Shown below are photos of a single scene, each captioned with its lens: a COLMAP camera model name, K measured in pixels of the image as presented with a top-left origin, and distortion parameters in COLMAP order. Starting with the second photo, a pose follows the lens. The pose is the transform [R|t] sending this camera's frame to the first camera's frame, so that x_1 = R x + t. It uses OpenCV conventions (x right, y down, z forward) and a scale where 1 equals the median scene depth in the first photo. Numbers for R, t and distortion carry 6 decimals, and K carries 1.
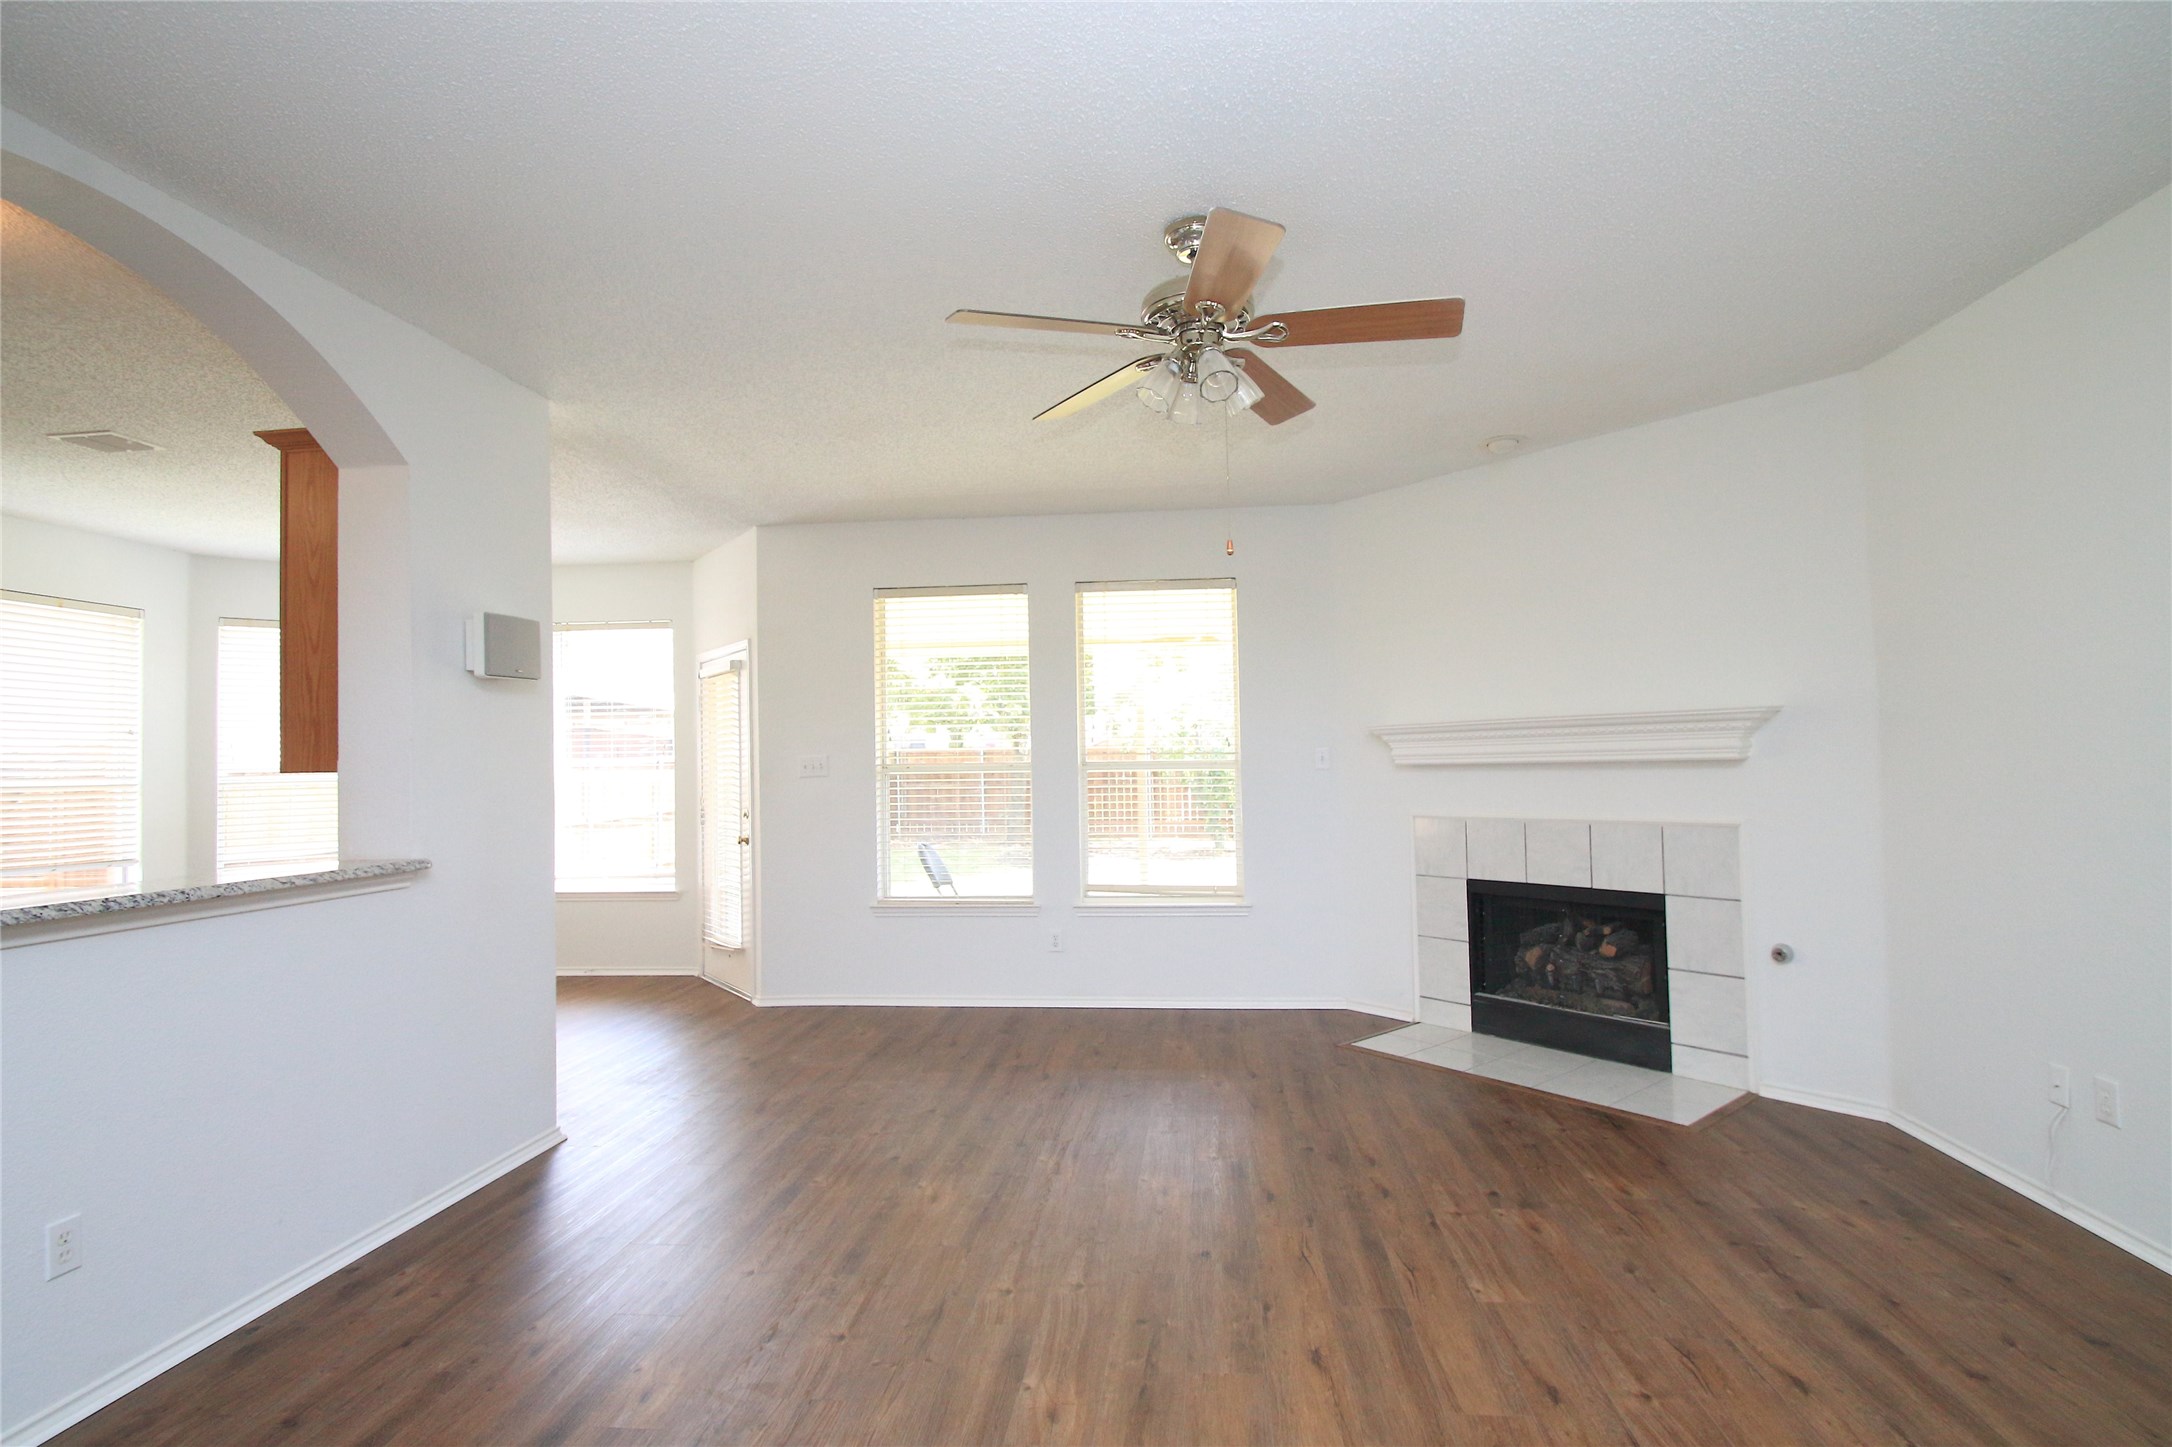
lens RADIAL K [[1072.7, 0, 1124.3], [0, 1072.7, 730.3], [0, 0, 1]] dist [-0.012018, -0.000918]
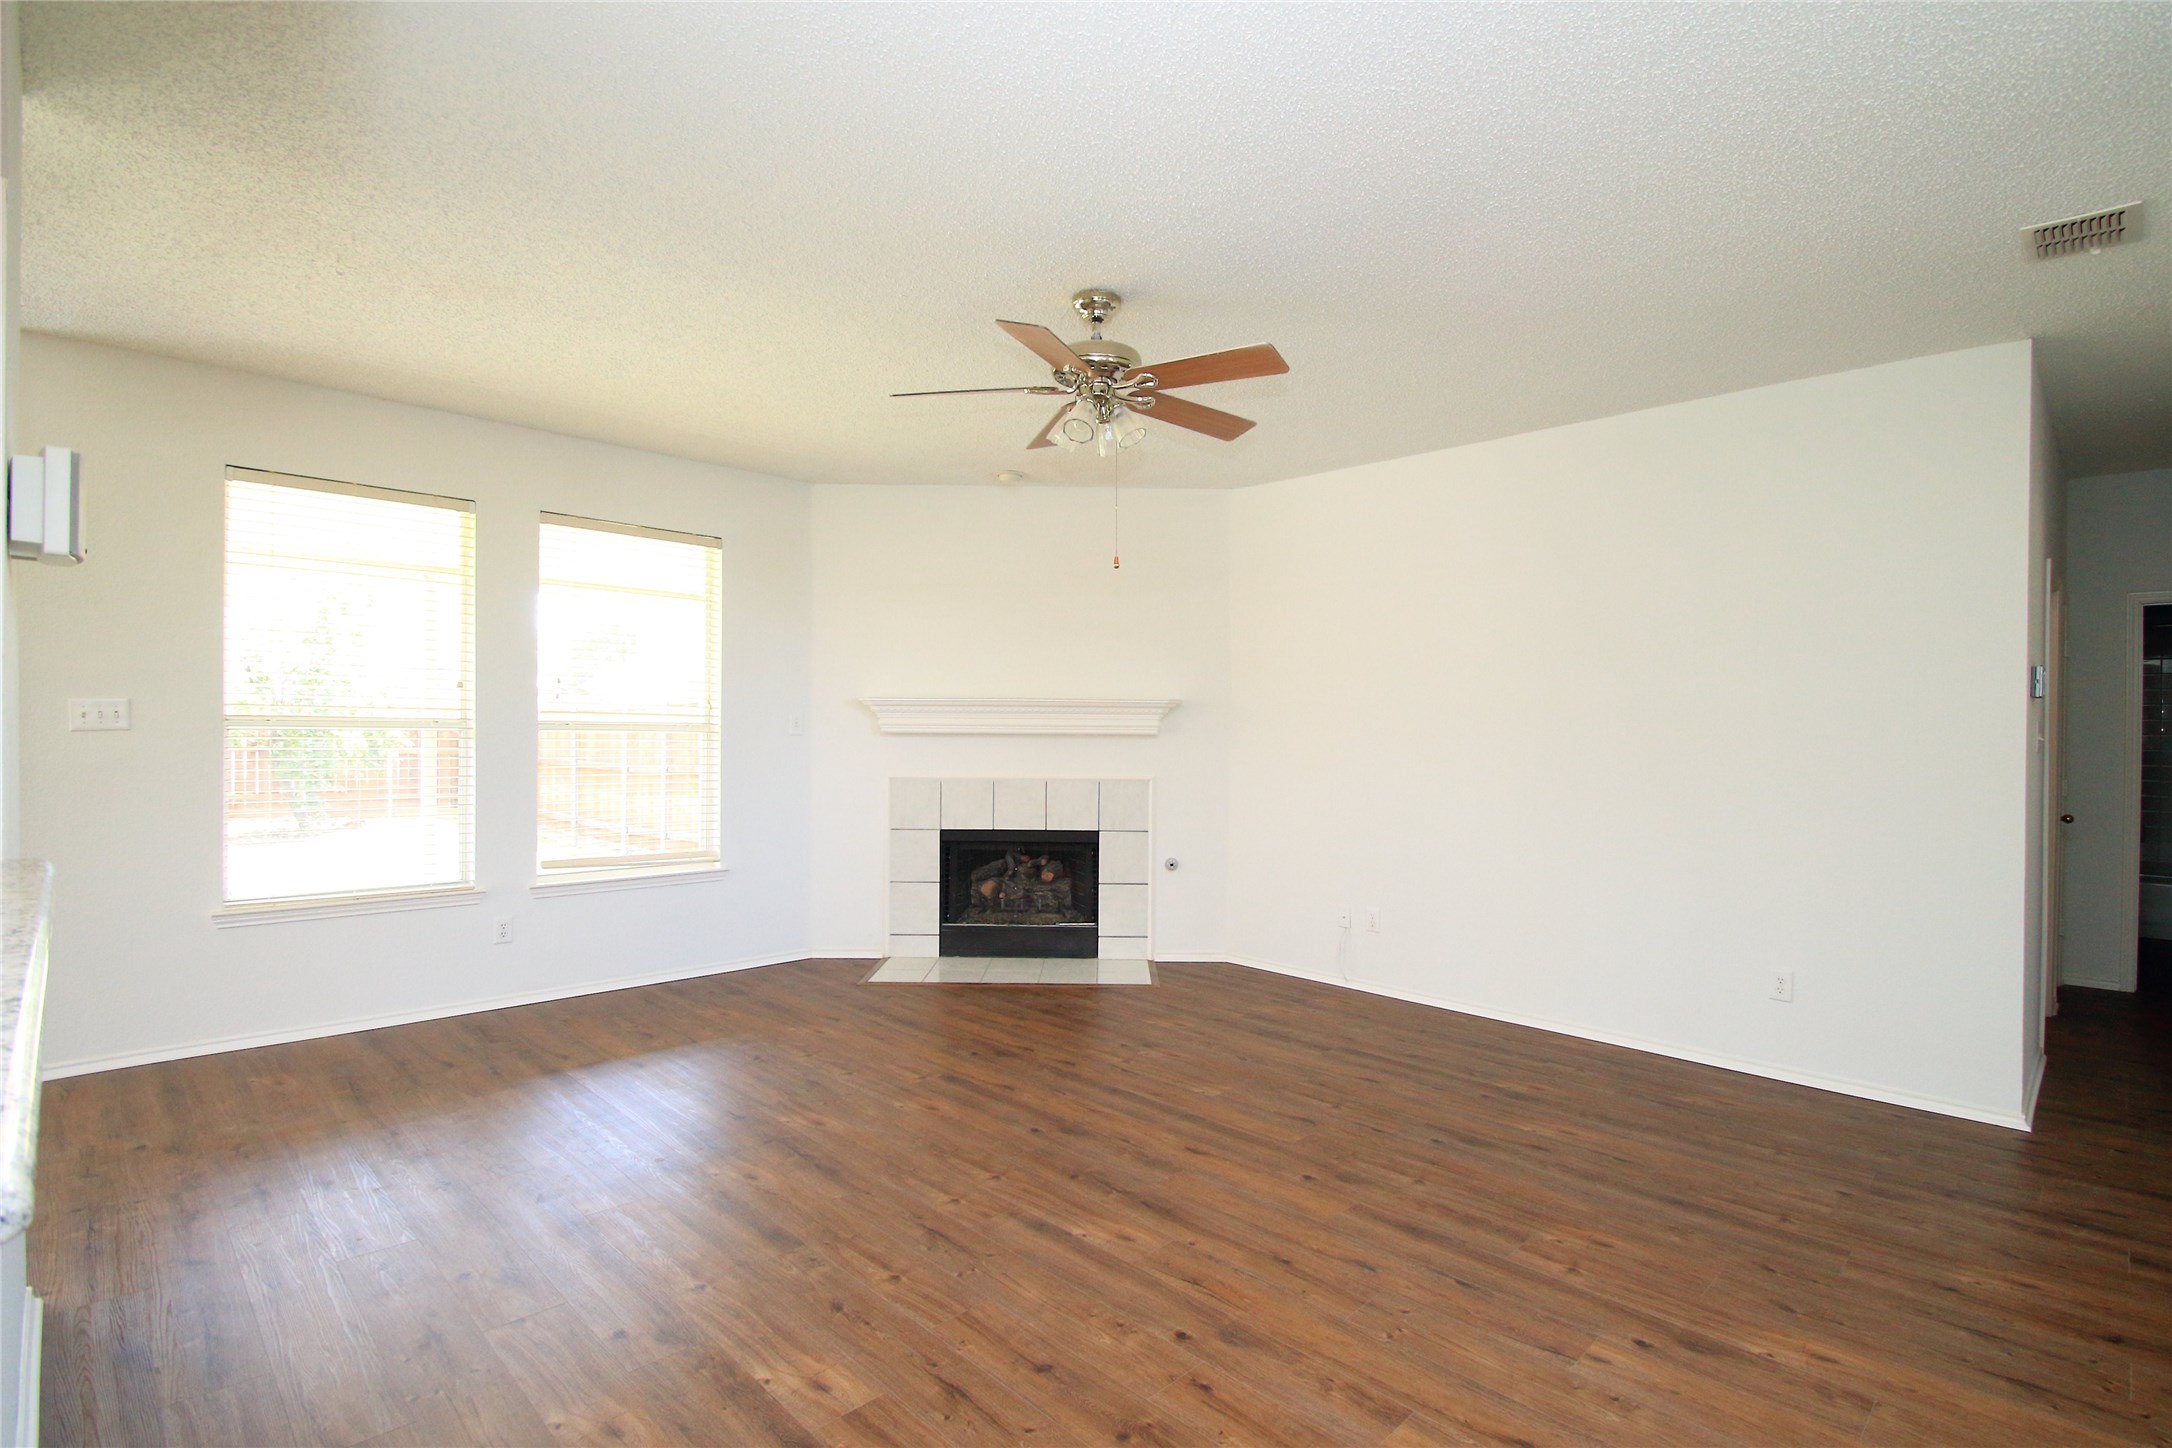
lens RADIAL K [[1010.2, 0, 1206.4], [0, 1010.2, 729.1], [0, 0, 1]] dist [0.000501, -0.000104]
pose [[0.602477, 0.026811, 0.797686, -0.431387], [-0.047629, 0.998862, 0.002400, 0.010687], [-0.796714, -0.039439, 0.603069, 0.094669]]
